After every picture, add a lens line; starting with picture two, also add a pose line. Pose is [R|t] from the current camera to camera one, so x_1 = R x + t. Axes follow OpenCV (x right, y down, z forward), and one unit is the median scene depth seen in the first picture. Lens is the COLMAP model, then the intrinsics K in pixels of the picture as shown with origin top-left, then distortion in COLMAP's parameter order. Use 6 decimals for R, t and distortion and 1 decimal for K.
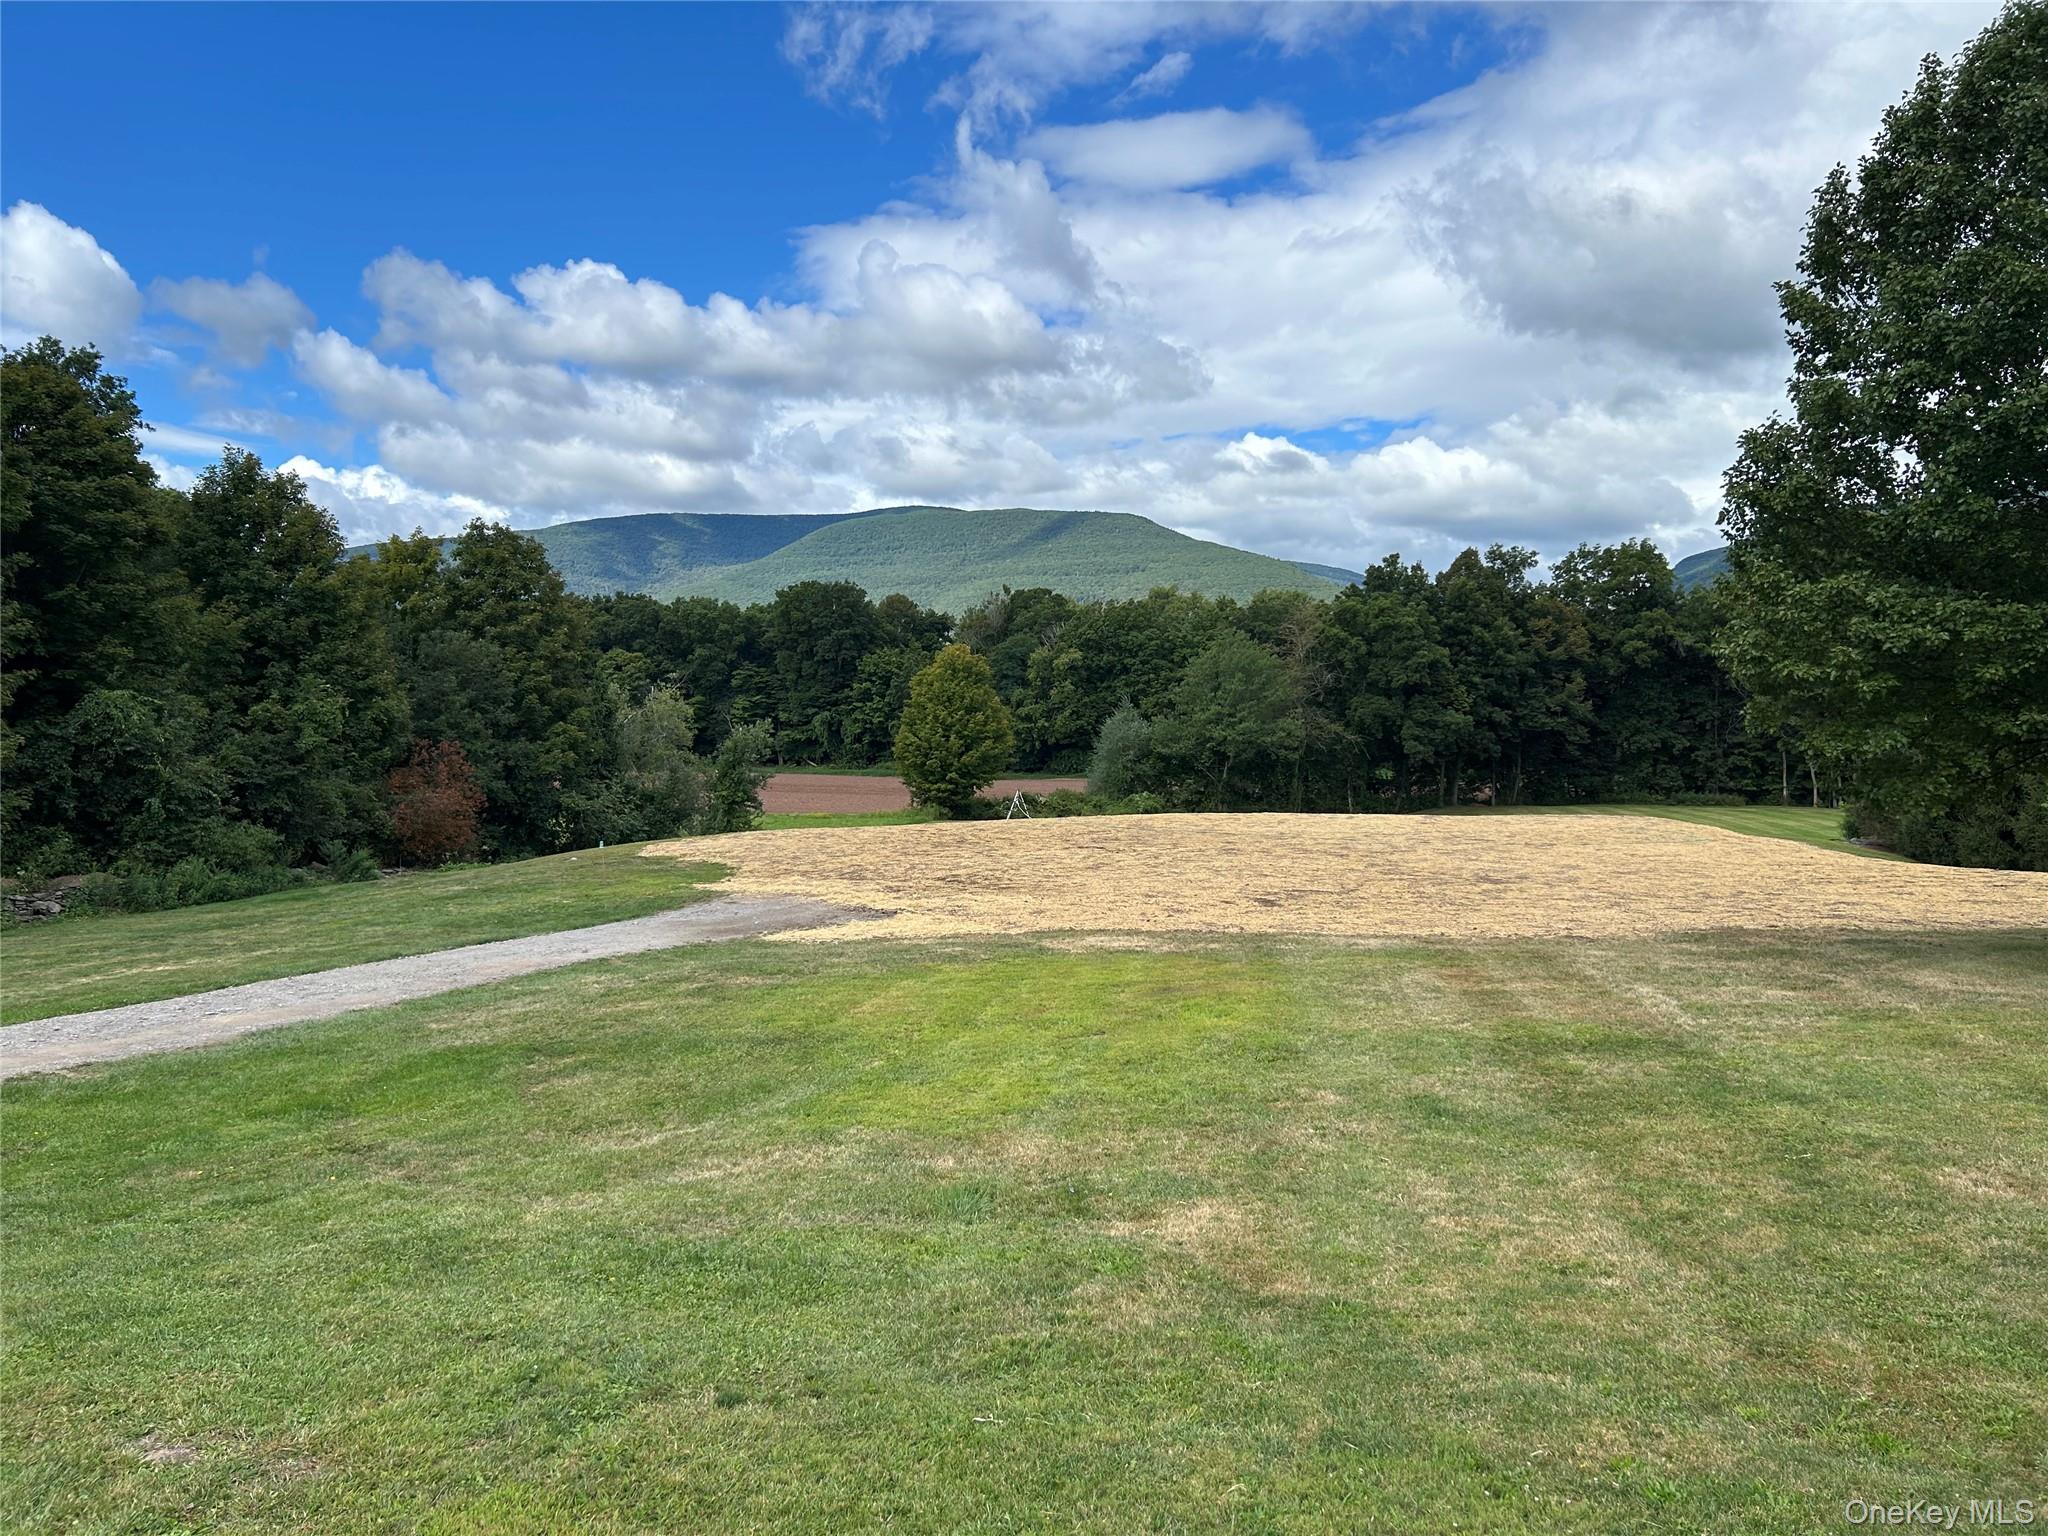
lens RADIAL K [[1547.8, 0, 1009.4], [0, 1547.8, 774.4], [0, 0, 1]] dist [0.065338, -0.076367]
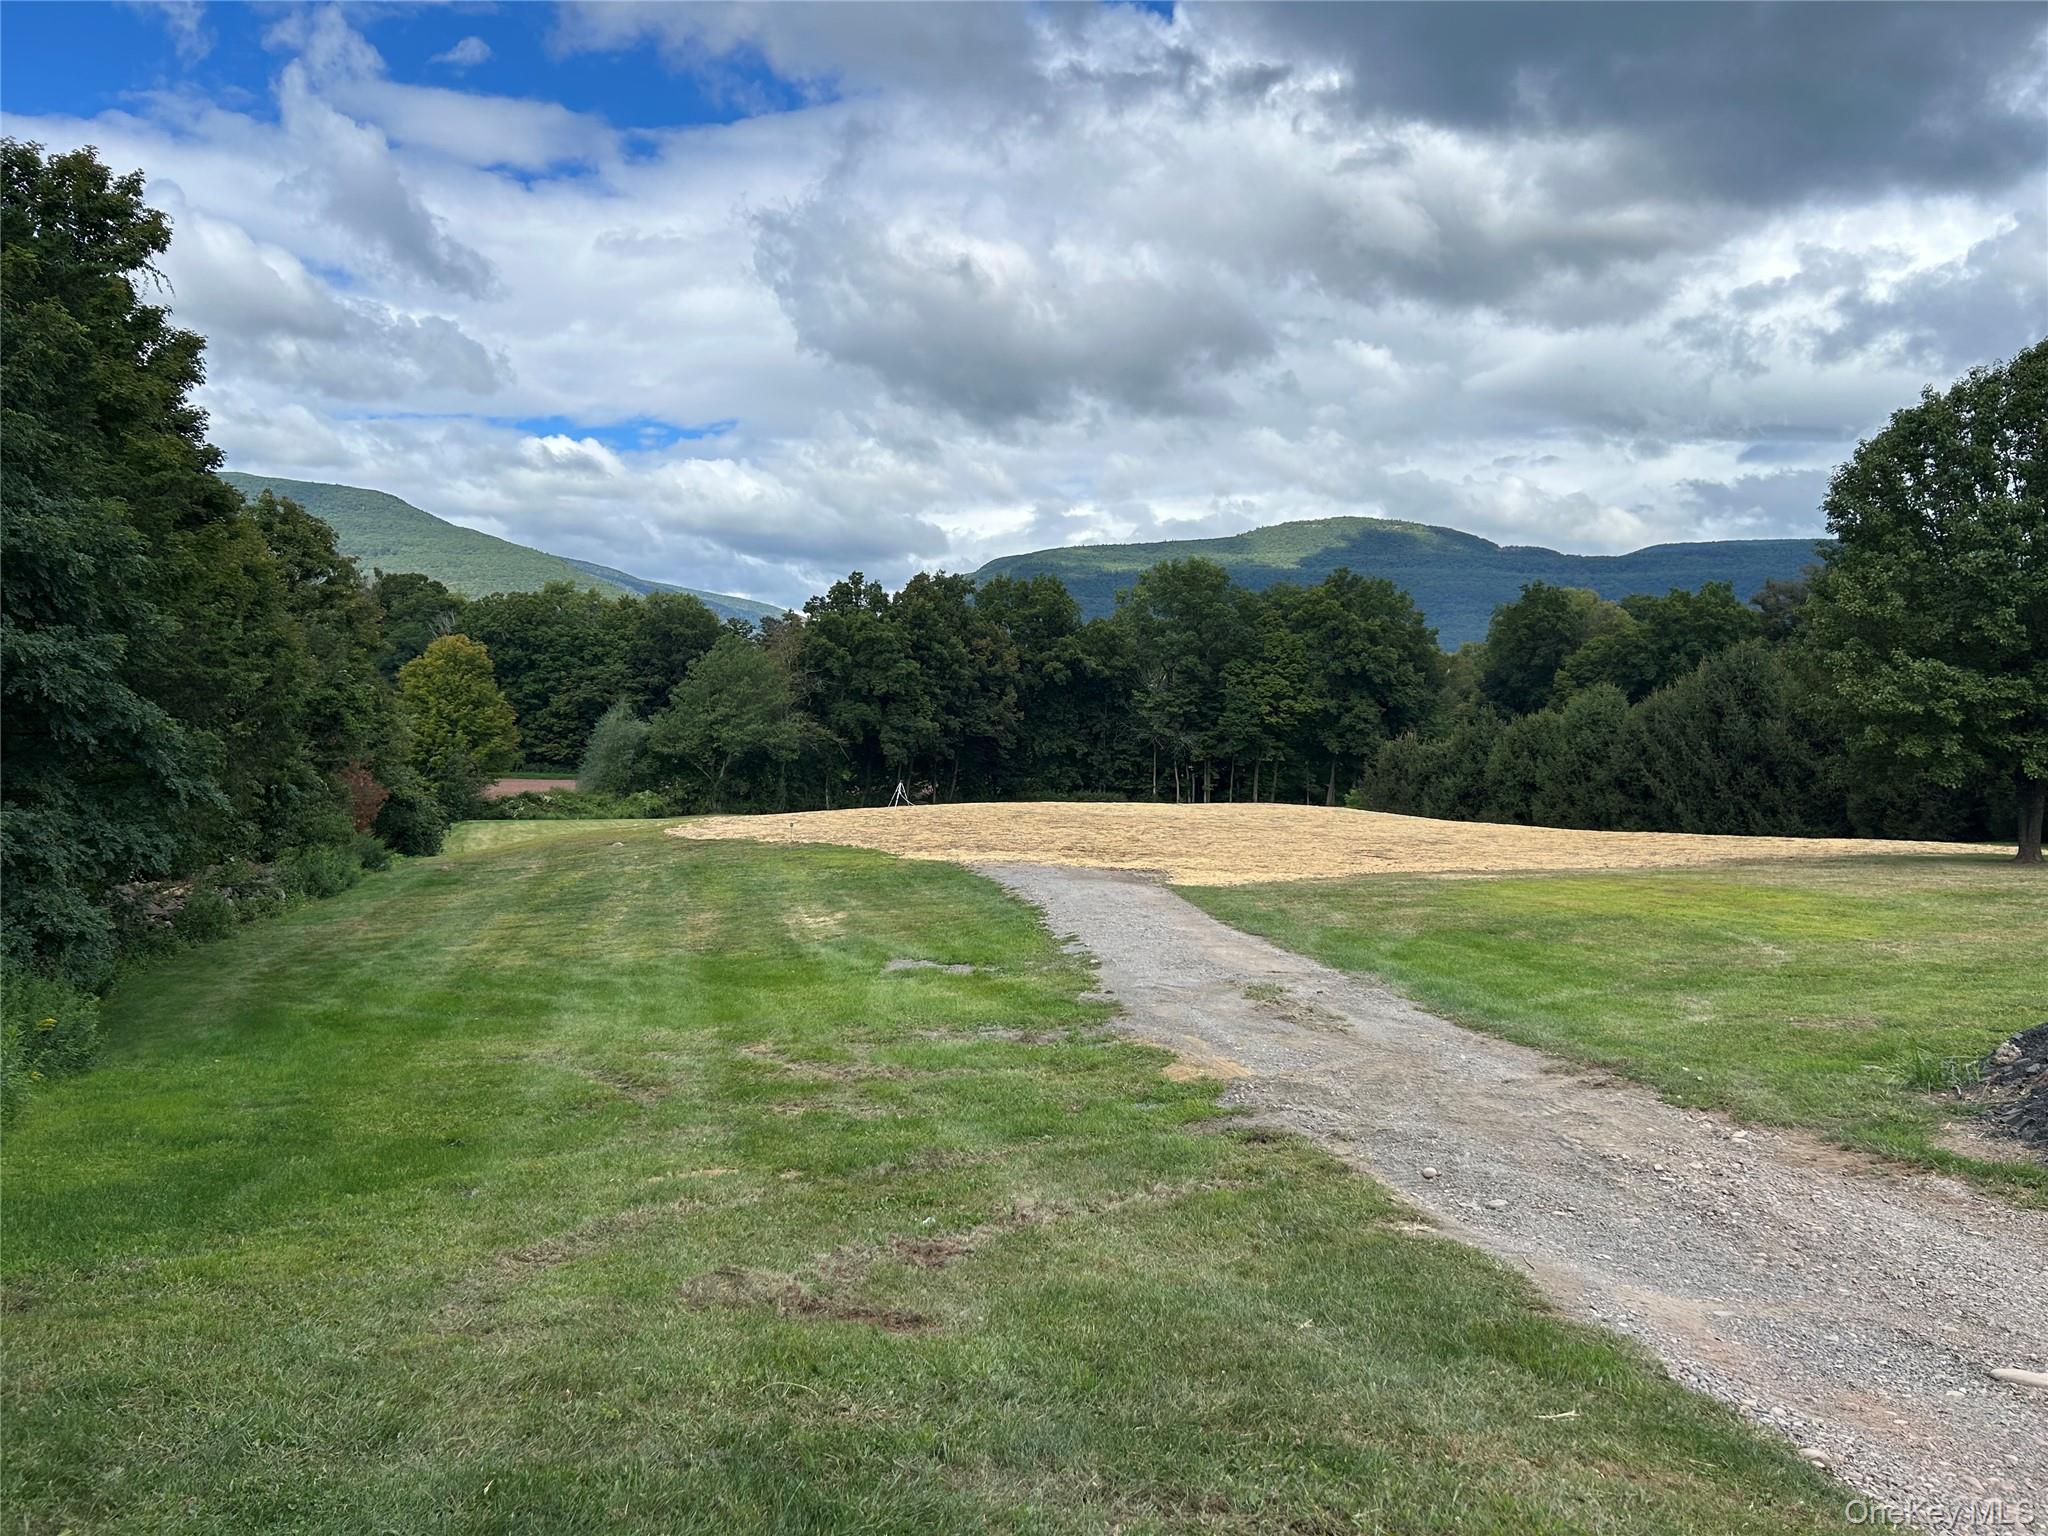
lens RADIAL K [[1547.8, 0, 1040.7], [0, 1547.8, 741.9], [0, 0, 1]] dist [0.065338, -0.076367]
pose [[0.883503, 0.015213, 0.468179, -0.155312], [-0.004601, 0.999706, -0.023802, 0.002542], [-0.468404, 0.018874, 0.883313, -0.020058]]
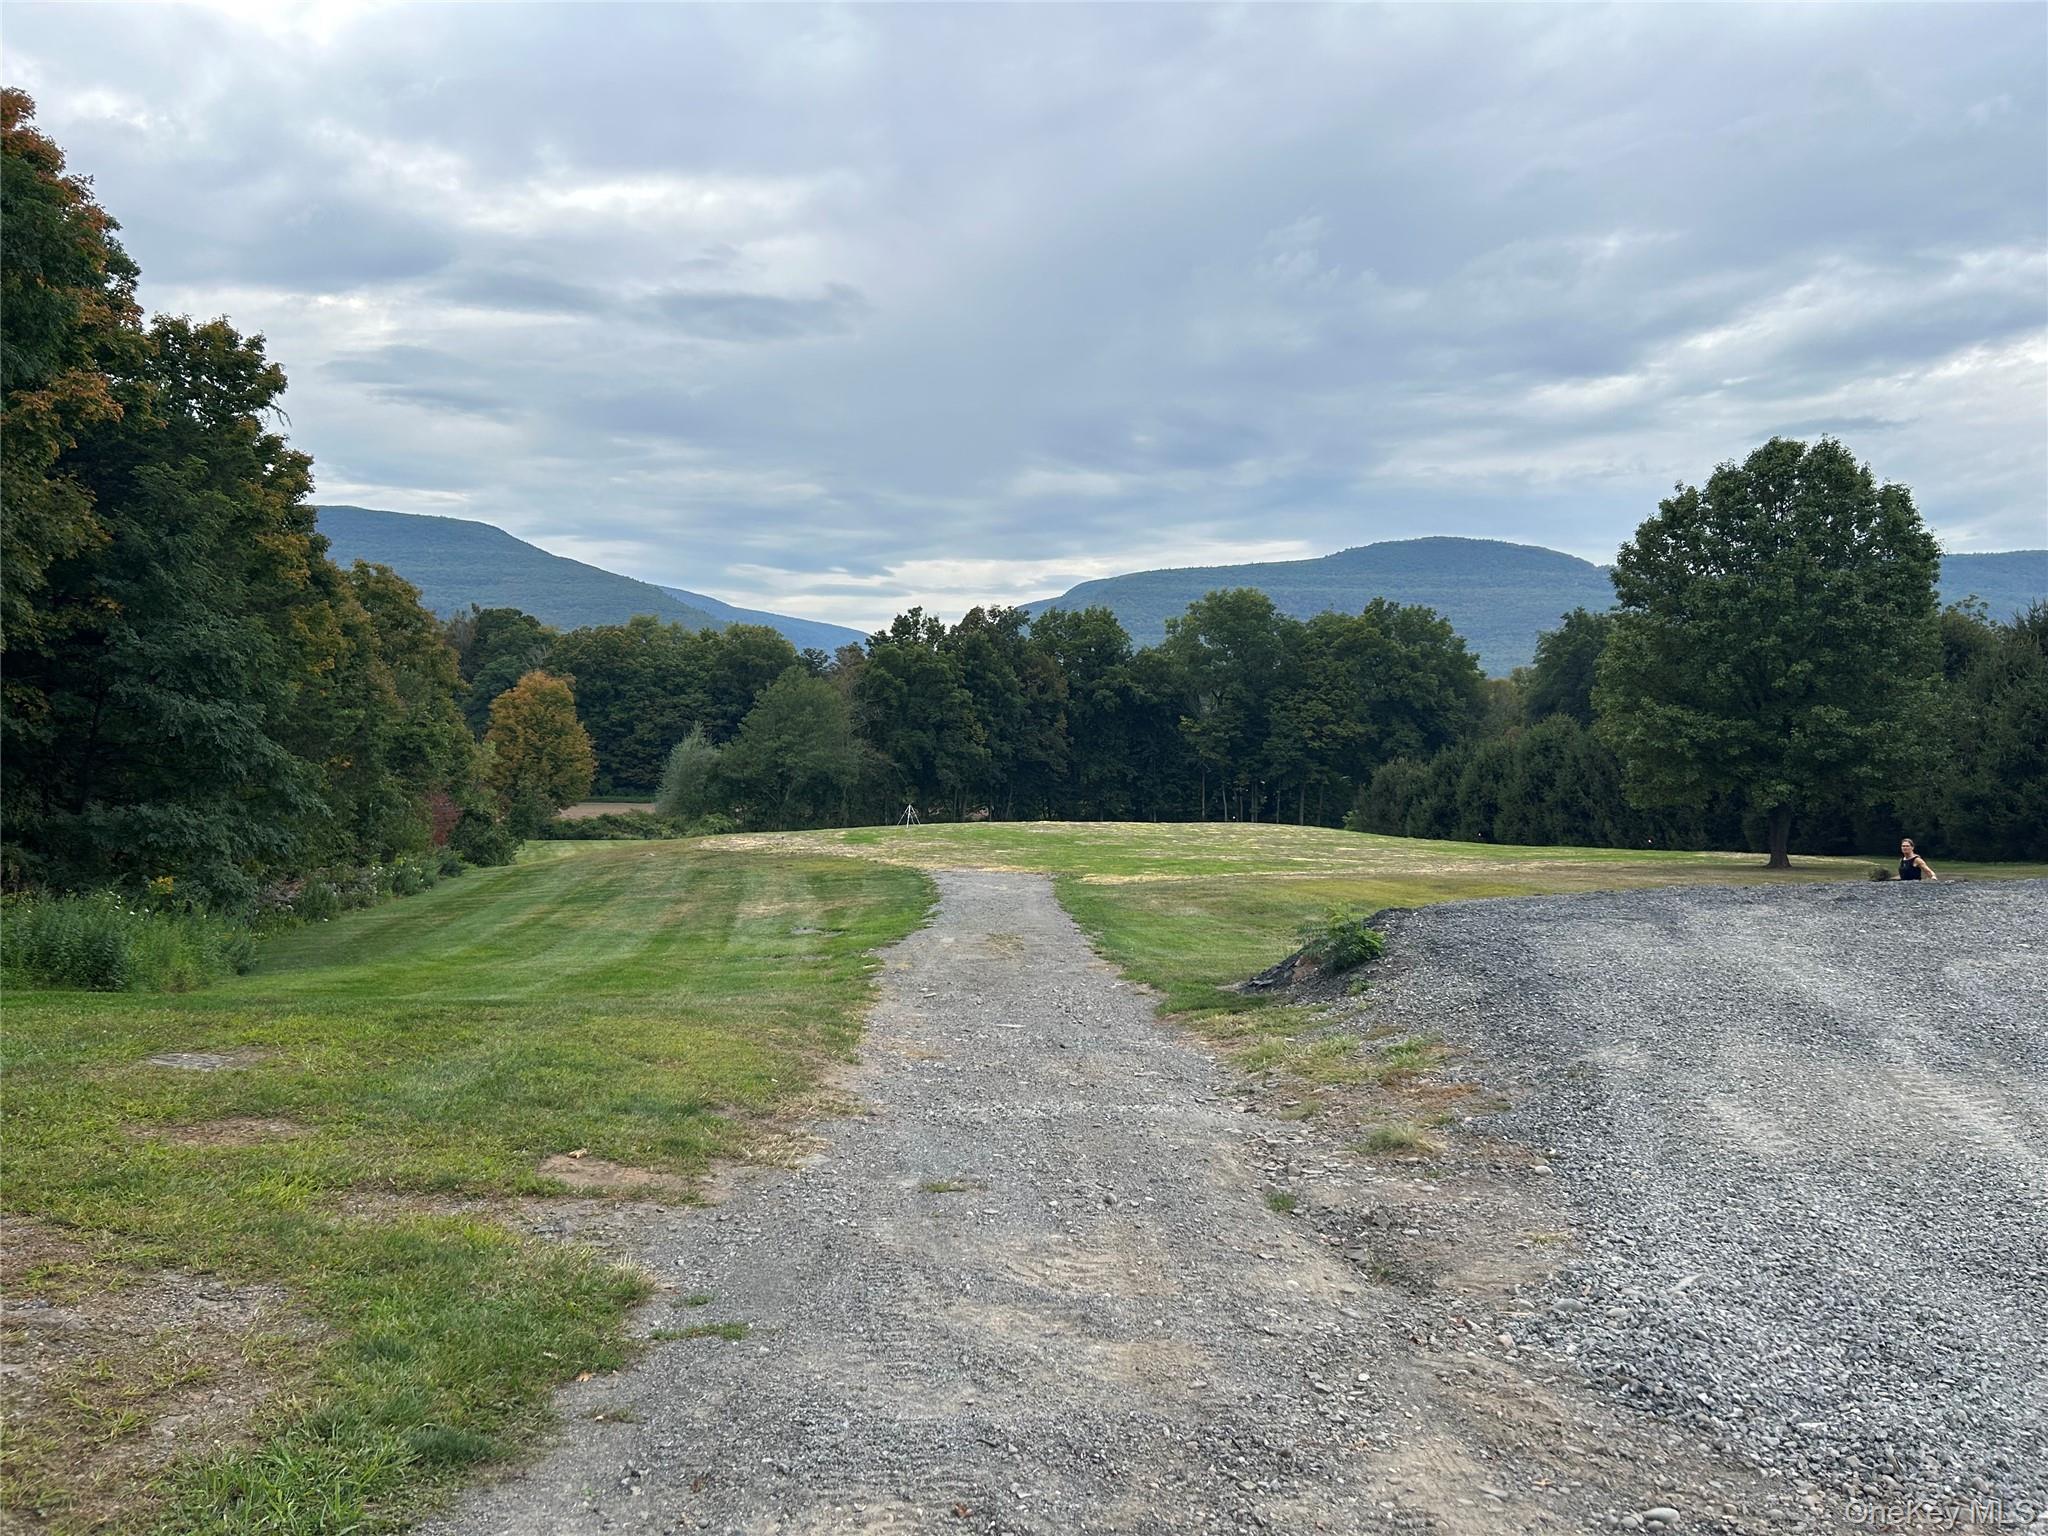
lens RADIAL K [[1547.8, 0, 1040.0], [0, 1547.8, 770.4], [0, 0, 1]] dist [0.065338, -0.076367]
pose [[0.909205, 0.011430, 0.416192, -0.154419], [-0.003289, 0.999789, -0.020273, 0.002931], [-0.416336, 0.017064, 0.909051, -0.085348]]
